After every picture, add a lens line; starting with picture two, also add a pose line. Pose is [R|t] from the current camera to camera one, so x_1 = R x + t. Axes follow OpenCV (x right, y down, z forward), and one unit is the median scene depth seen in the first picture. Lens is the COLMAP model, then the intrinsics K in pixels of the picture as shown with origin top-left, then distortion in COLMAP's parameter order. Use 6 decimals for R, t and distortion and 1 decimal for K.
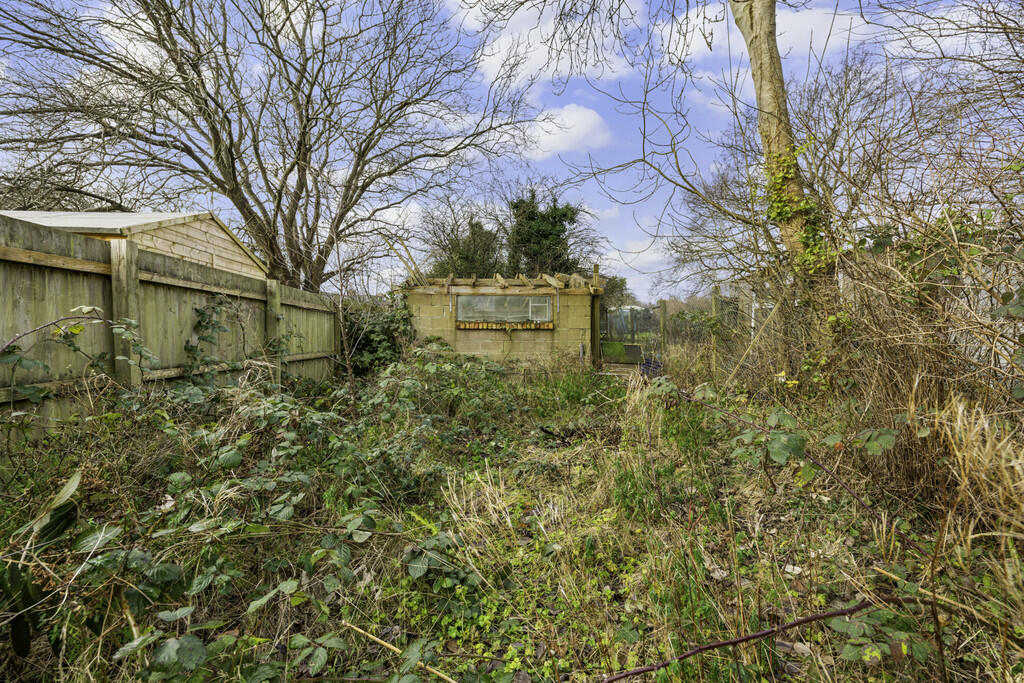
lens RADIAL K [[395.1, 0, 512.0], [0, 395.1, 341.5], [0, 0, 1]] dist [-0.003253, -0.000486]
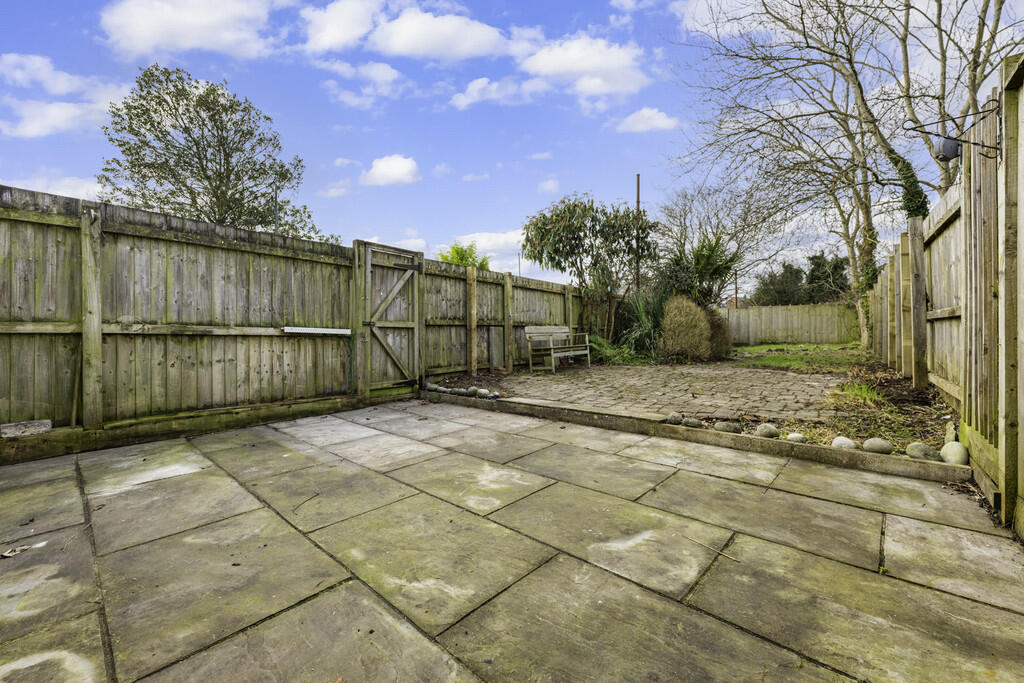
lens RADIAL K [[395.1, 0, 512.0], [0, 395.1, 341.5], [0, 0, 1]] dist [-0.003253, -0.000486]
pose [[0.738703, 0.037604, -0.672982, 0.221370], [-0.012965, 0.999051, 0.041593, -0.005055], [0.673907, -0.022000, 0.738489, -1.294349]]
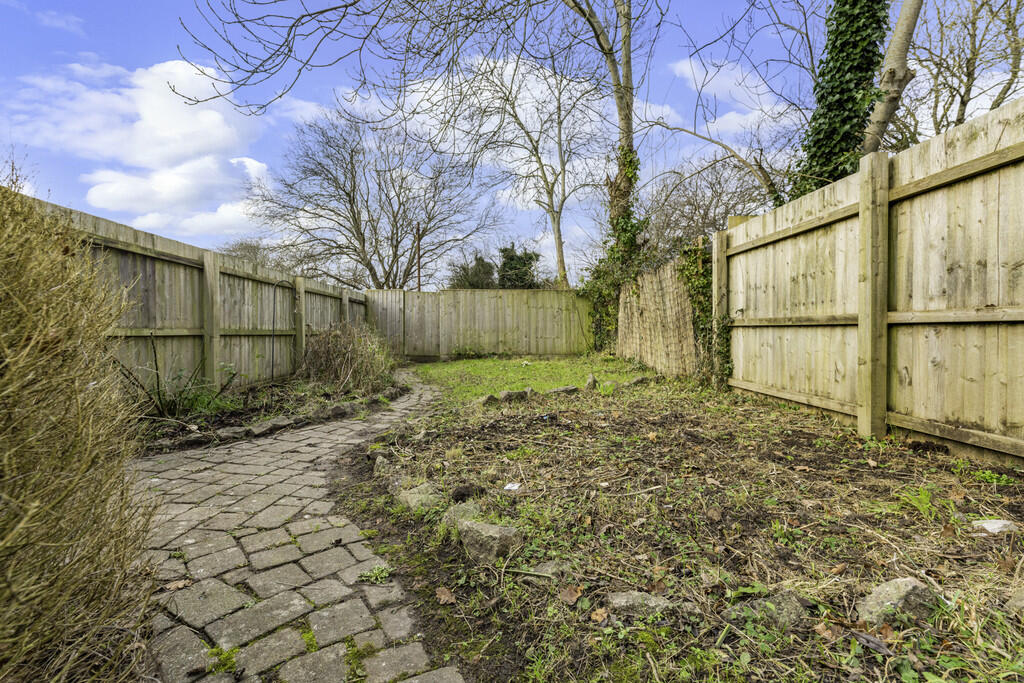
lens RADIAL K [[395.1, 0, 512.0], [0, 395.1, 341.5], [0, 0, 1]] dist [-0.003253, -0.000486]
pose [[0.999273, 0.029076, -0.024667, 0.093941], [-0.028488, 0.999309, 0.023867, -0.002178], [0.025344, -0.023147, 0.999411, -0.630736]]
